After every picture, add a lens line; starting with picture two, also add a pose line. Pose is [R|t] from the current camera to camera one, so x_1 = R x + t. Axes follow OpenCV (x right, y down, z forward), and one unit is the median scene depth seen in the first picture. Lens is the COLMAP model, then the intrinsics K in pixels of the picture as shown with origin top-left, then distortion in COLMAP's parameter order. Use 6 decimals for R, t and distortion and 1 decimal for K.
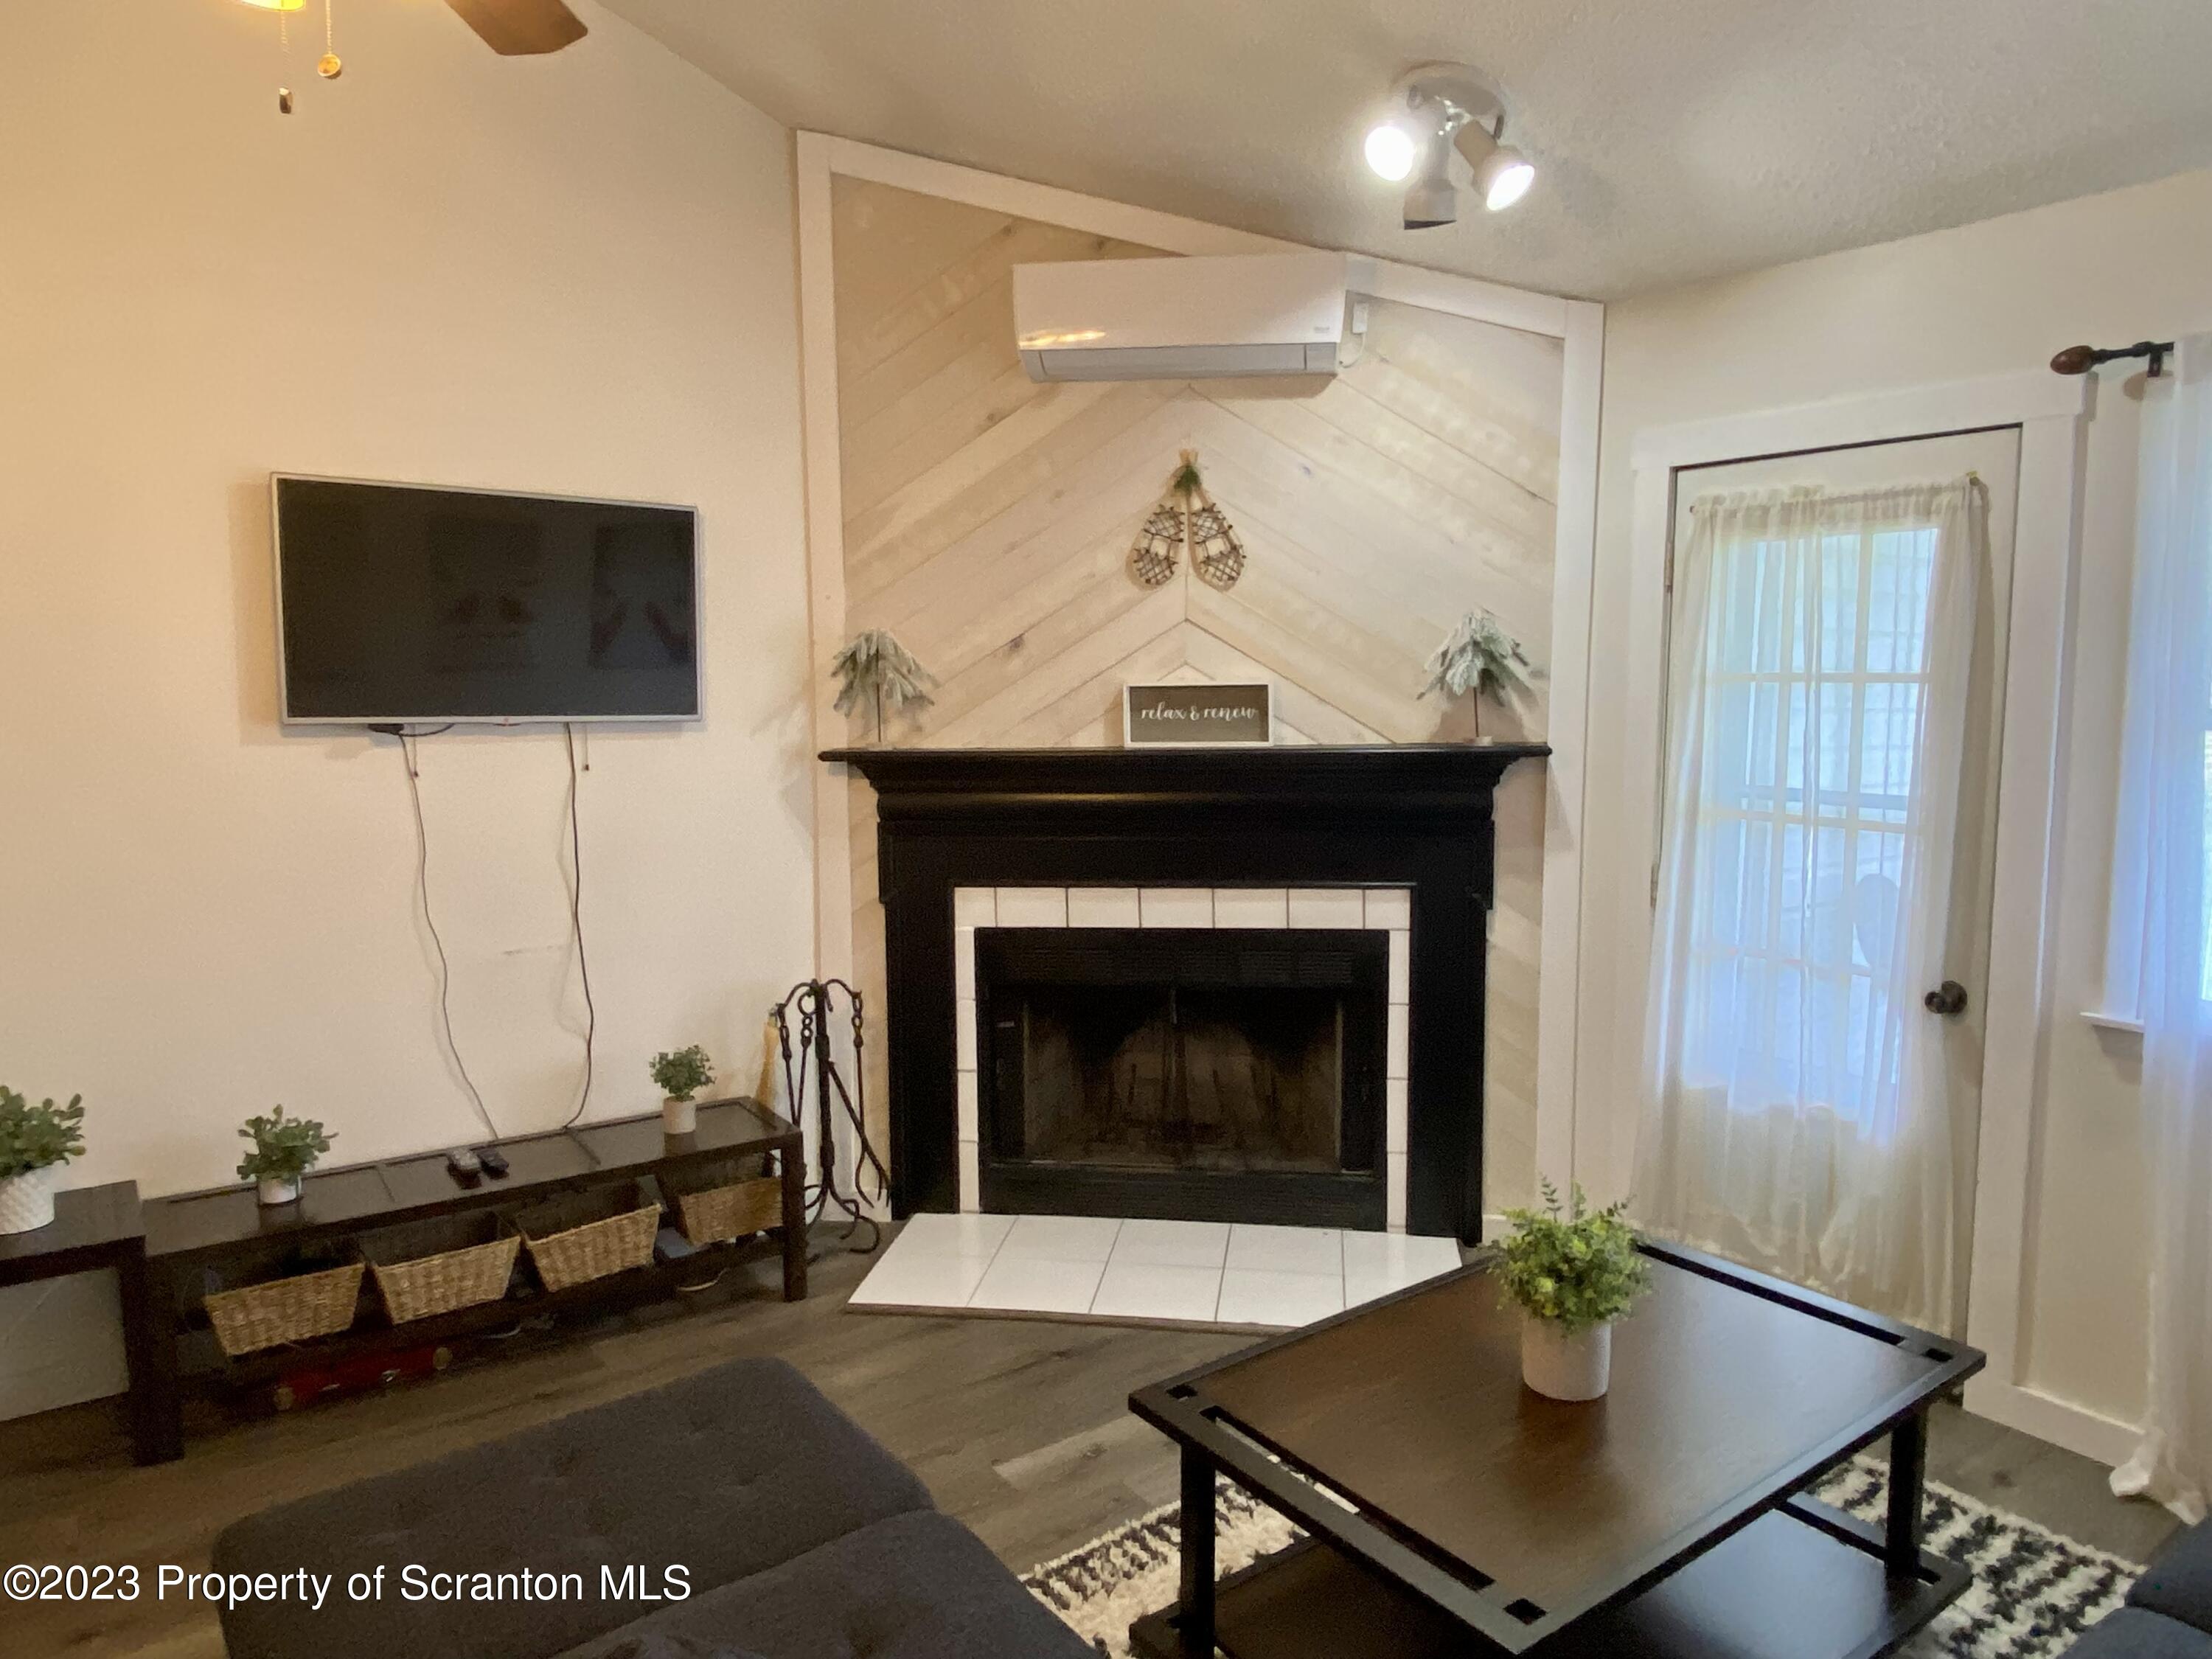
lens RADIAL K [[1441.7, 0, 1103.9], [0, 1441.7, 812.6], [0, 0, 1]] dist [0.056416, -0.045378]
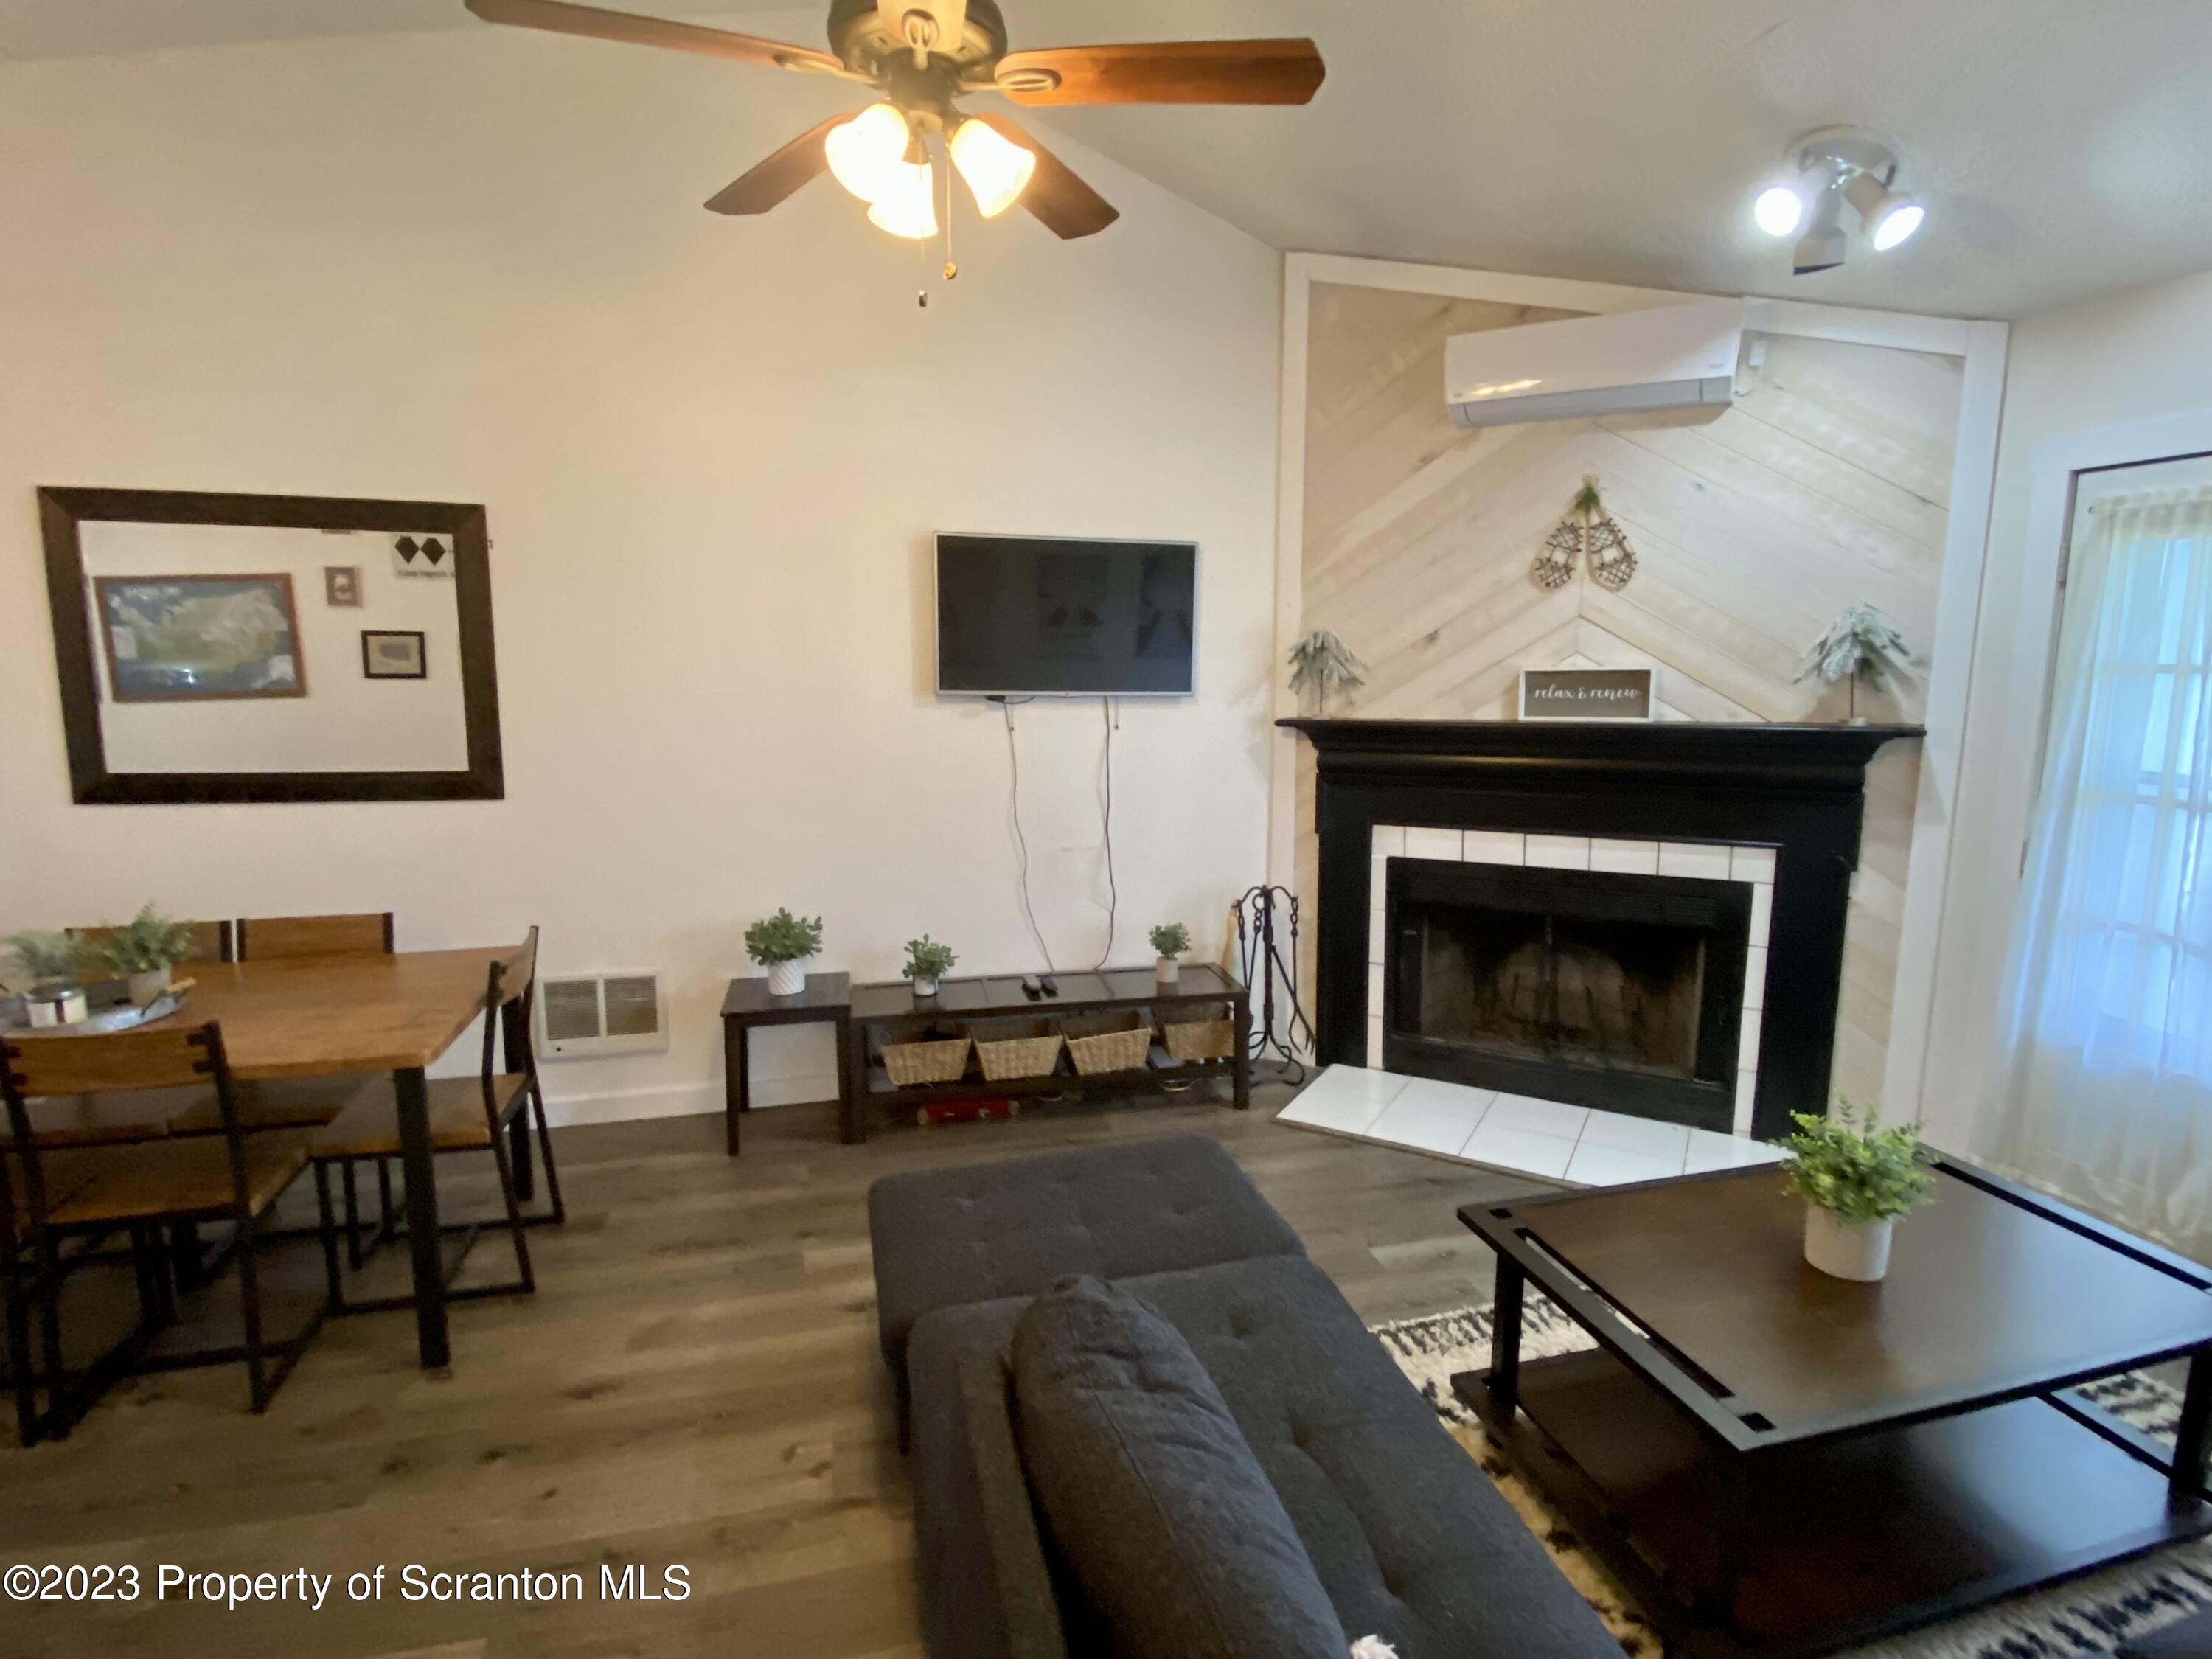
lens RADIAL K [[1101.1, 0, 1088.6], [0, 1101.1, 827.3], [0, 0, 1]] dist [0.003085, -0.015416]
pose [[0.922877, 0.059523, -0.380468, 0.040130], [-0.038550, 0.997299, 0.062518, 0.002015], [0.383162, -0.043029, 0.922679, -0.026019]]
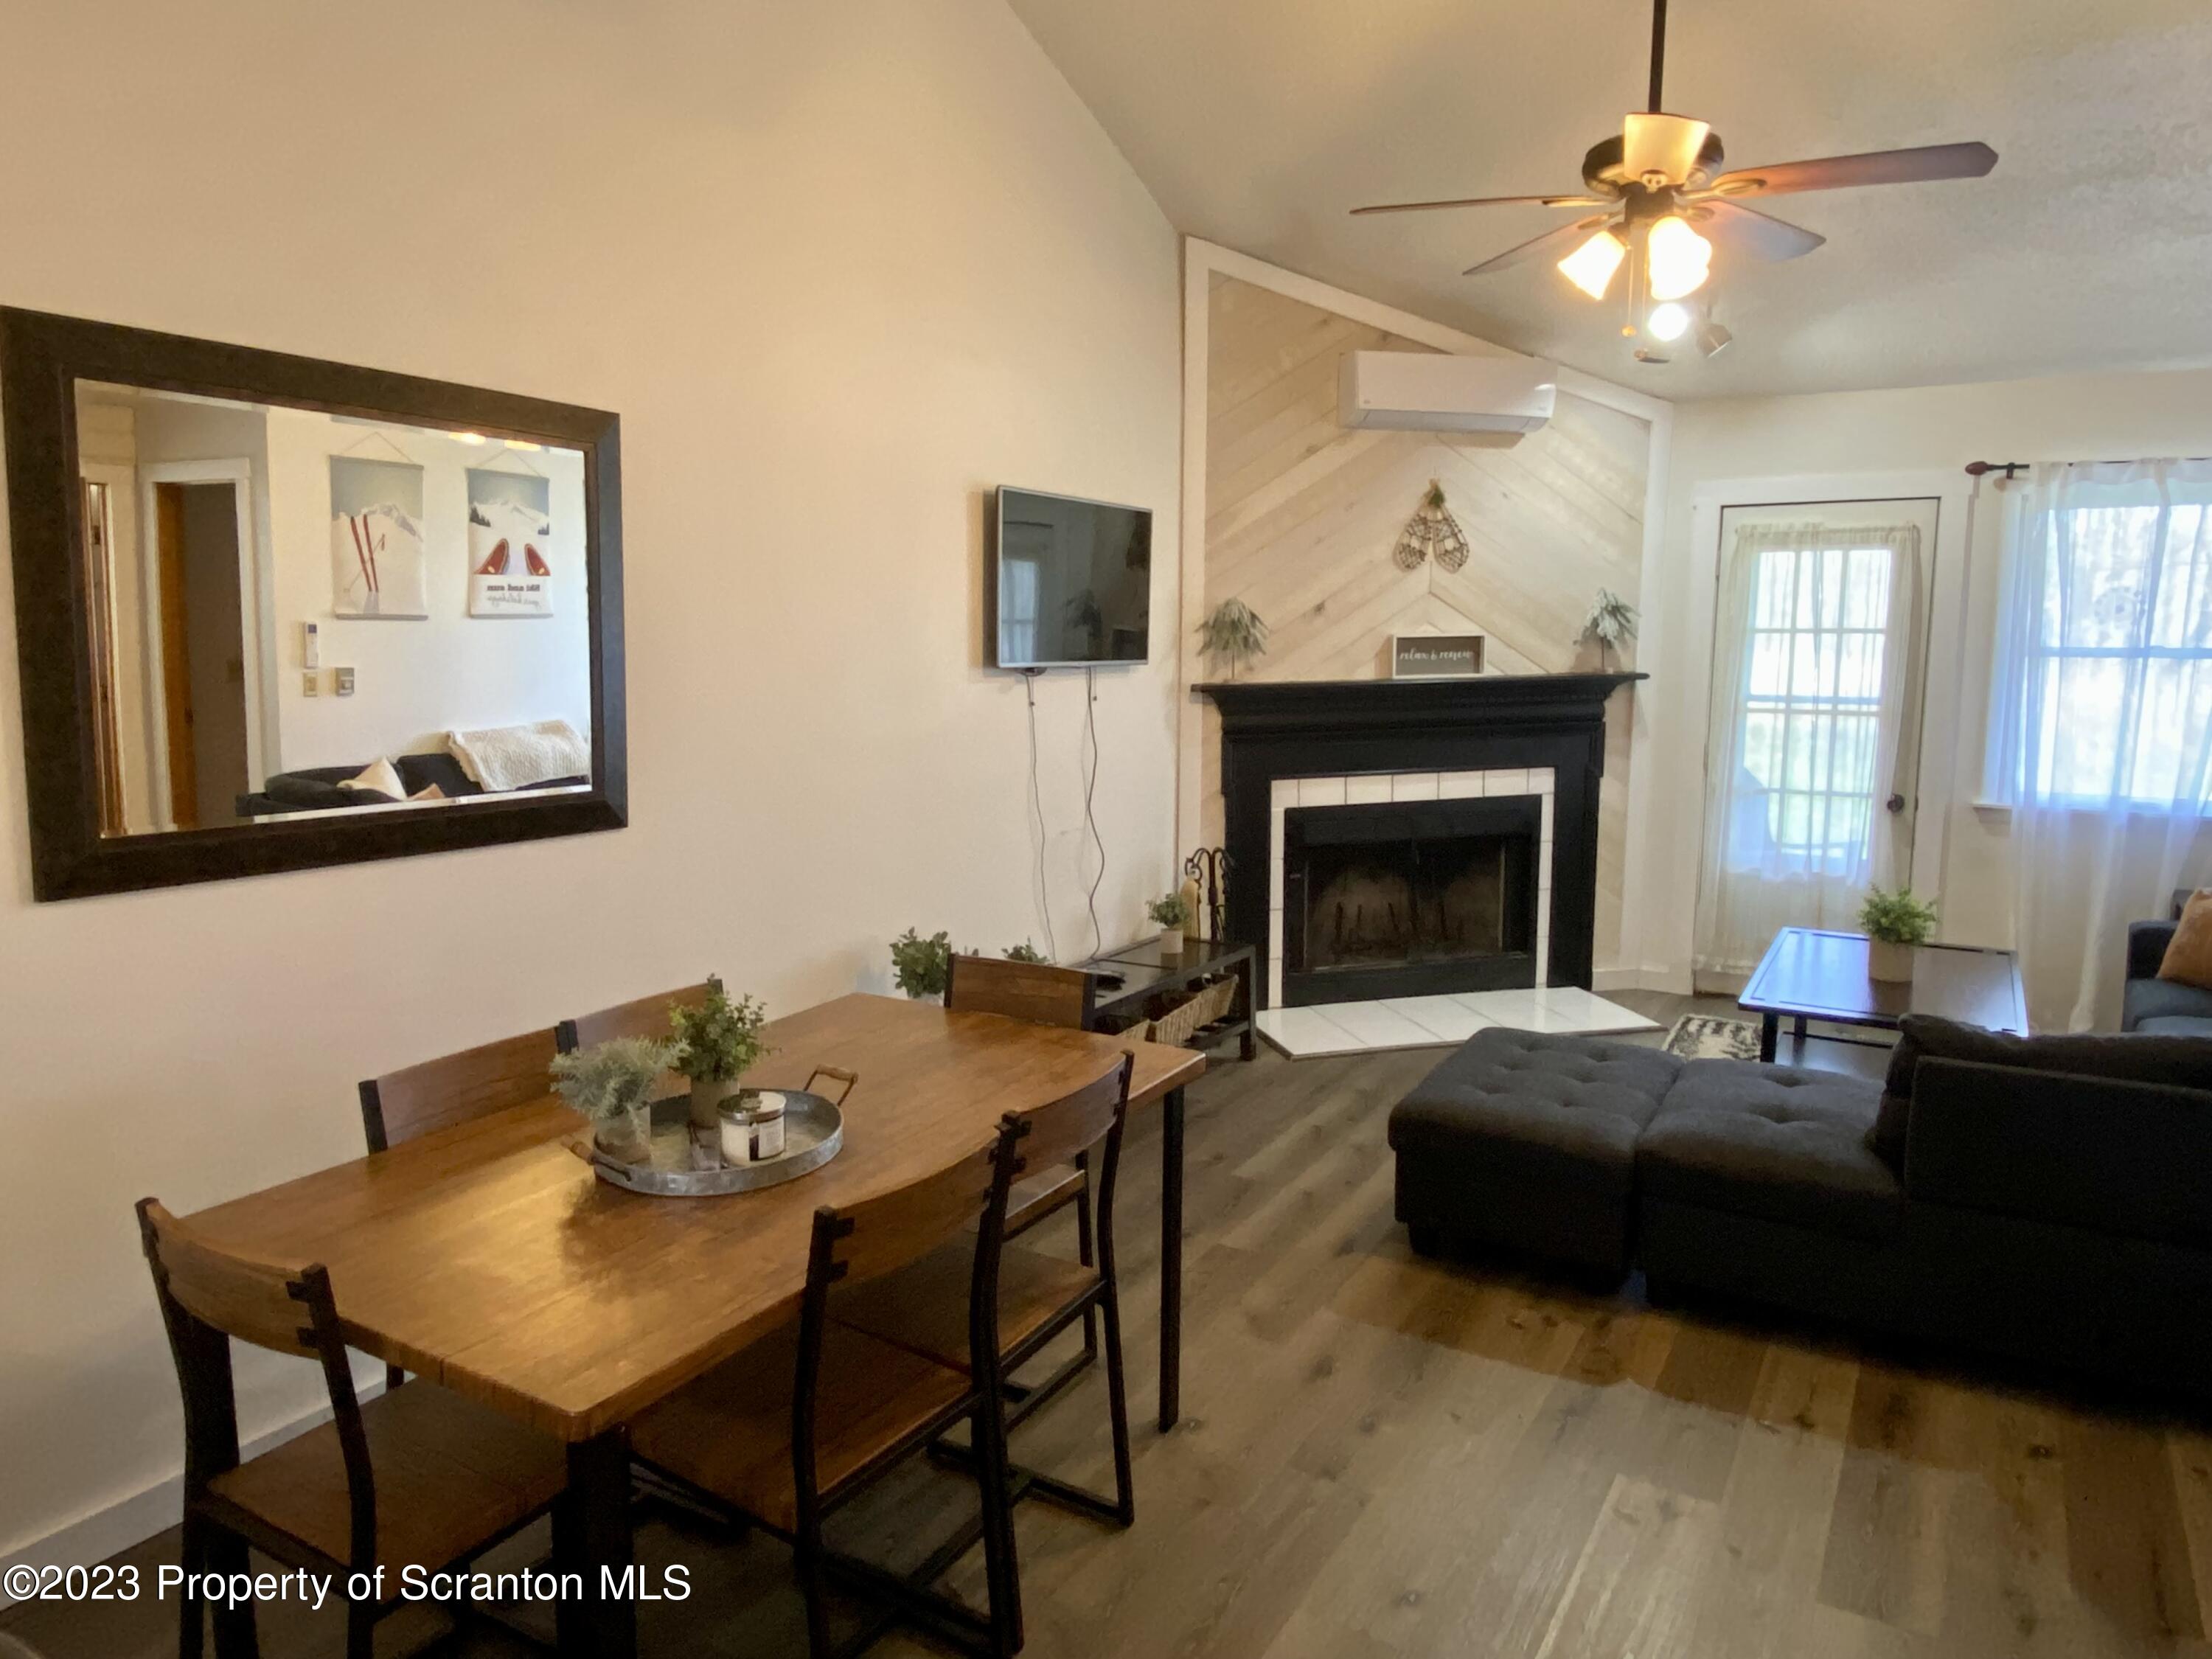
lens RADIAL K [[1441.7, 0, 1115.6], [0, 1441.7, 809.9], [0, 0, 1]] dist [0.056416, -0.045378]
pose [[0.923548, -0.047133, 0.380574, -0.860670], [0.034849, 0.998627, 0.039107, 0.022282], [-0.381895, -0.022855, 0.923923, -0.277870]]
